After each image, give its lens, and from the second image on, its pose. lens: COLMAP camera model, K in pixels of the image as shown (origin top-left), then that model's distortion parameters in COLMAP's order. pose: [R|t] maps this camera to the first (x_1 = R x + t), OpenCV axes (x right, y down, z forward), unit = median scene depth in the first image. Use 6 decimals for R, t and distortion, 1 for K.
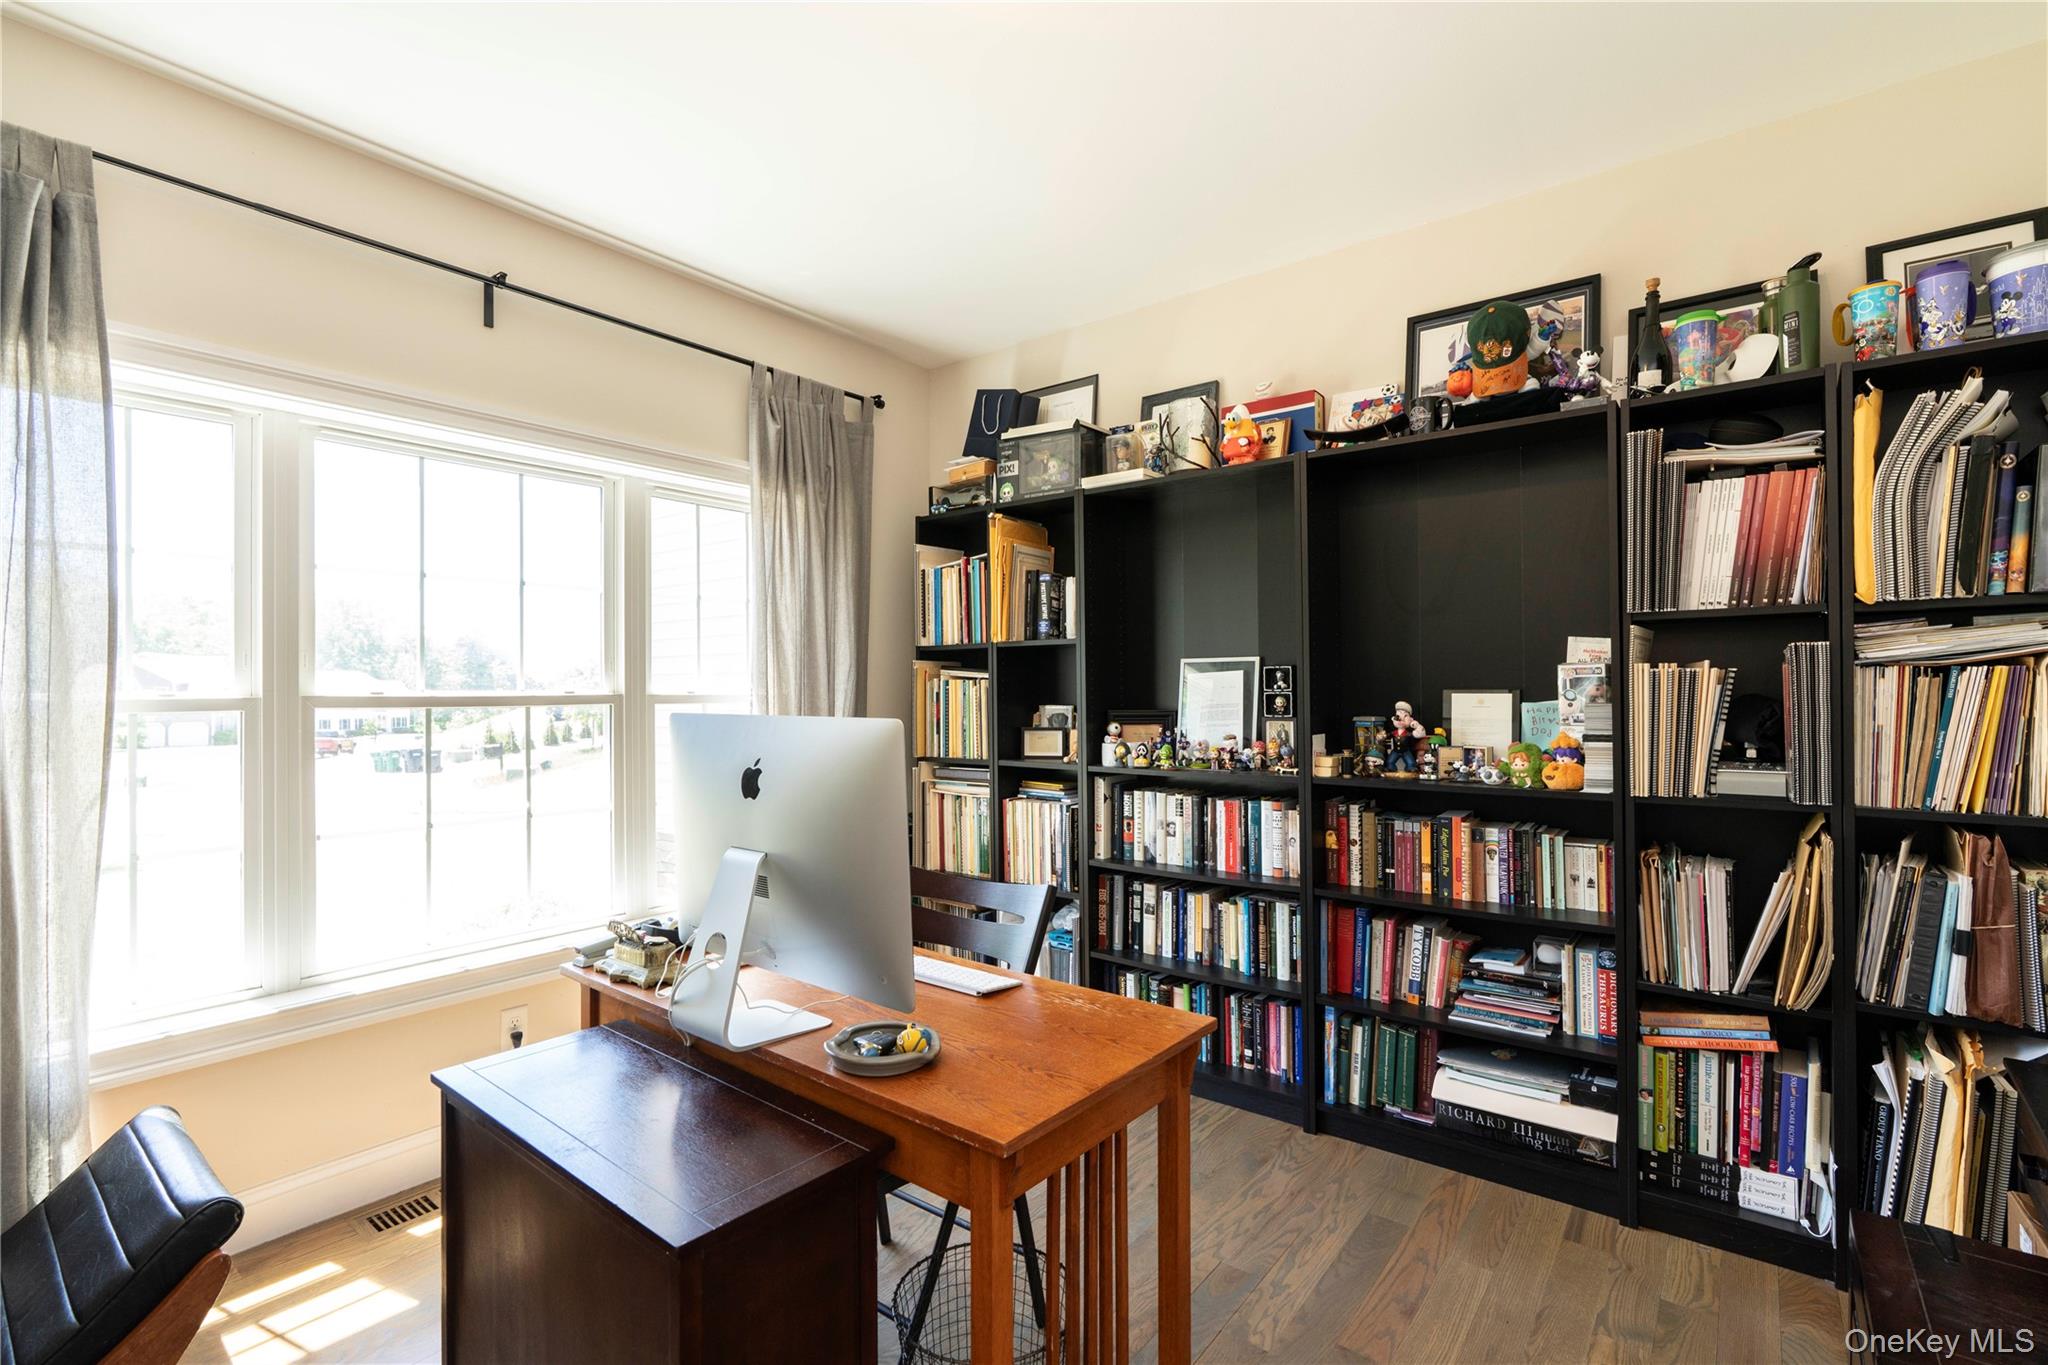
lens RADIAL K [[917.9, 0, 1030.0], [0, 917.9, 681.5], [0, 0, 1]] dist [-0.009783, 0.005437]
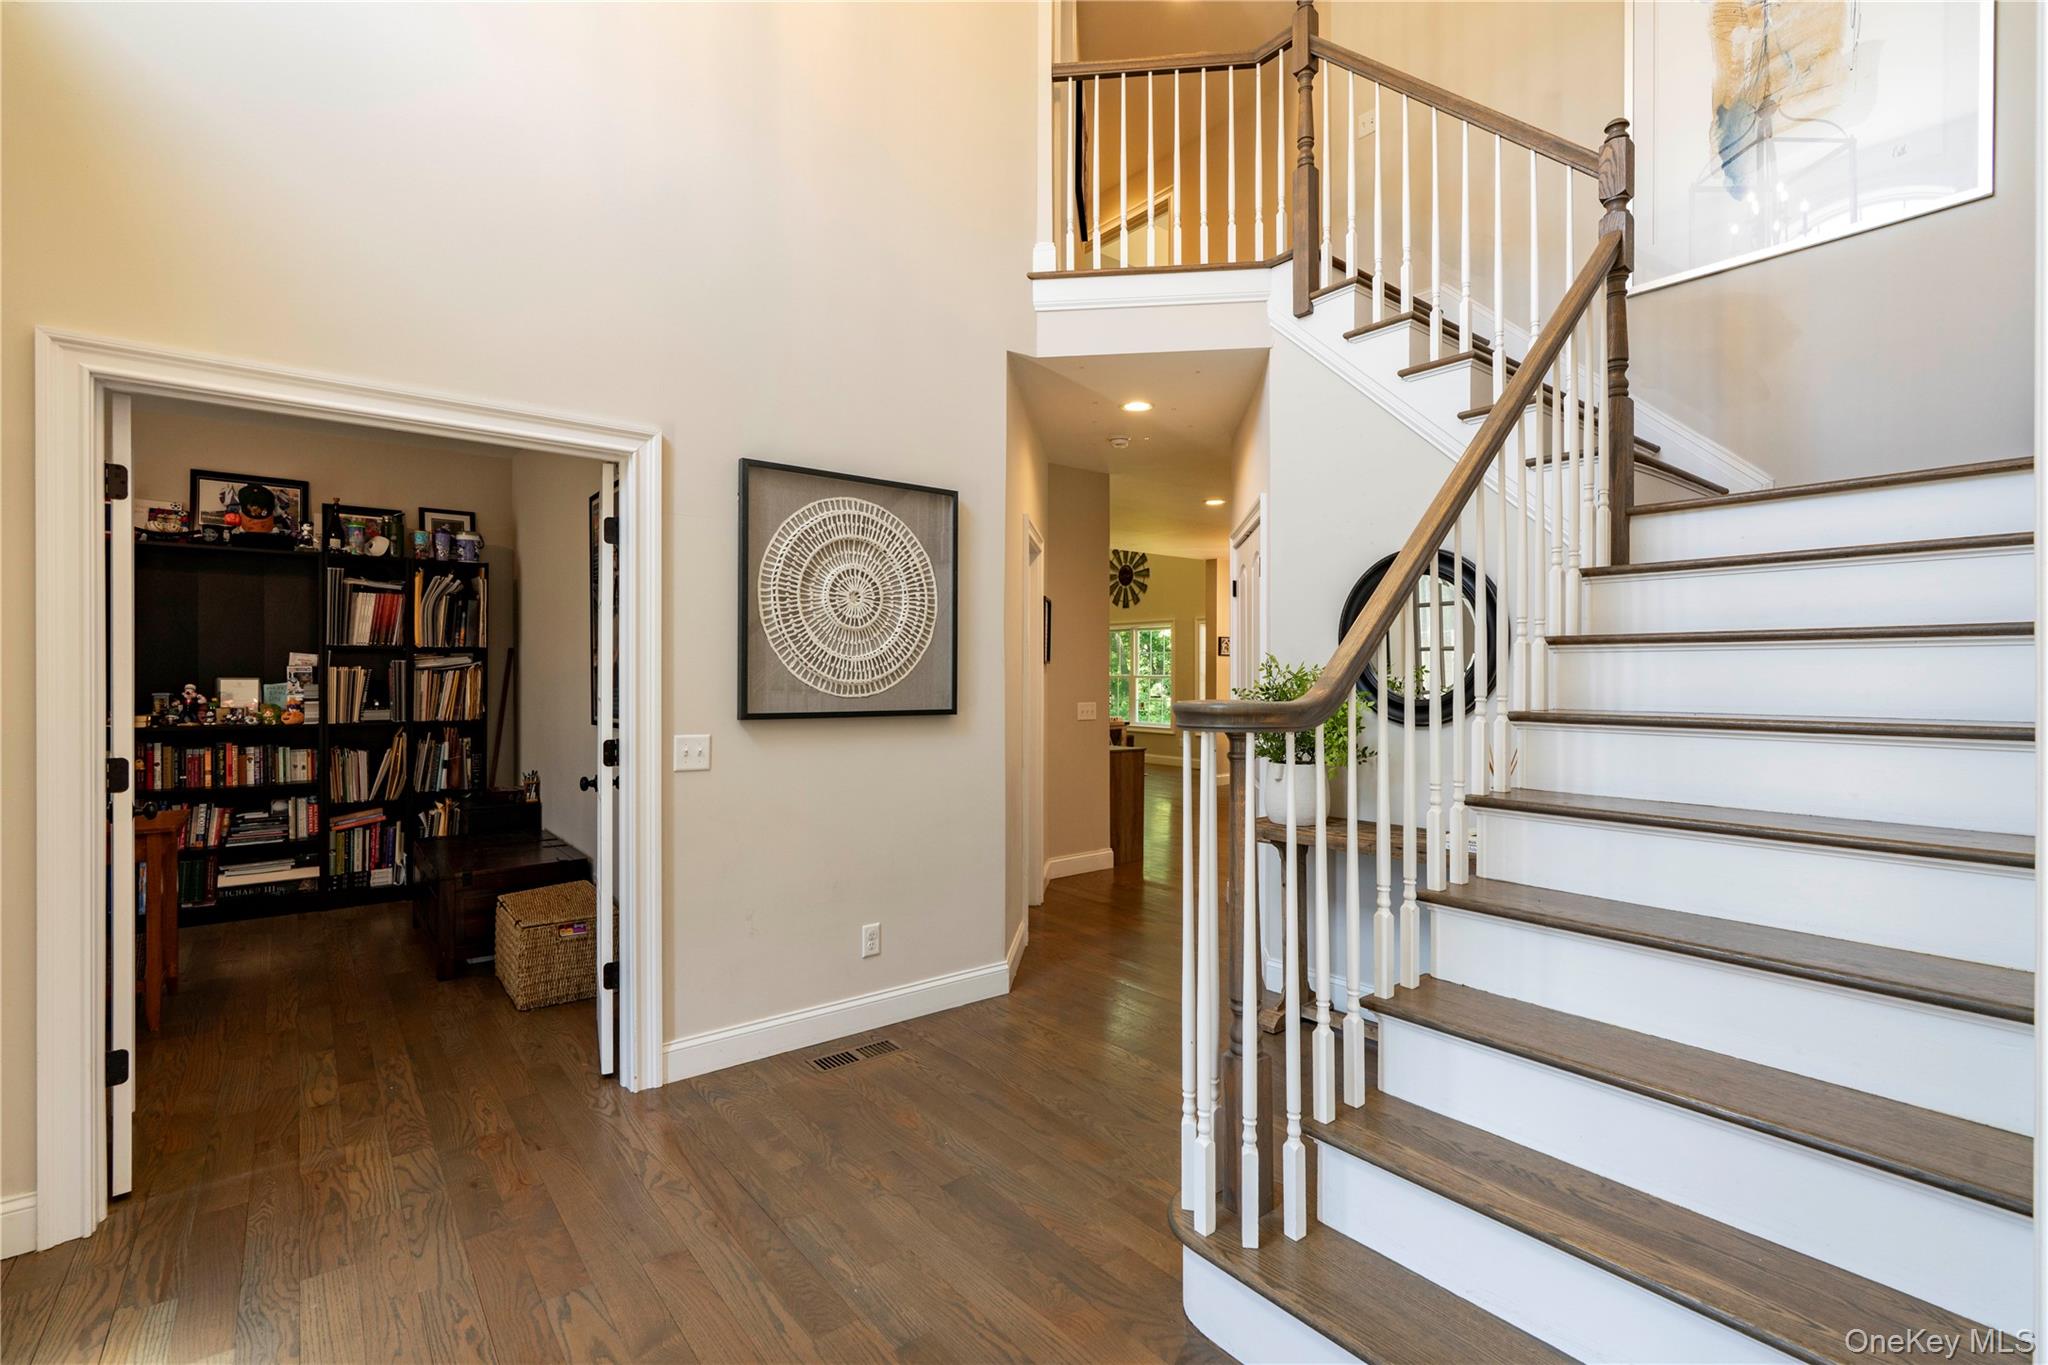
lens RADIAL K [[917.9, 0, 1030.0], [0, 917.9, 681.5], [0, 0, 1]] dist [-0.009783, 0.005437]
pose [[0.230156, -0.001330, 0.973153, -1.144895], [-0.012837, 0.999908, 0.004403, -0.014804], [-0.973069, -0.013505, 0.230117, -1.218477]]
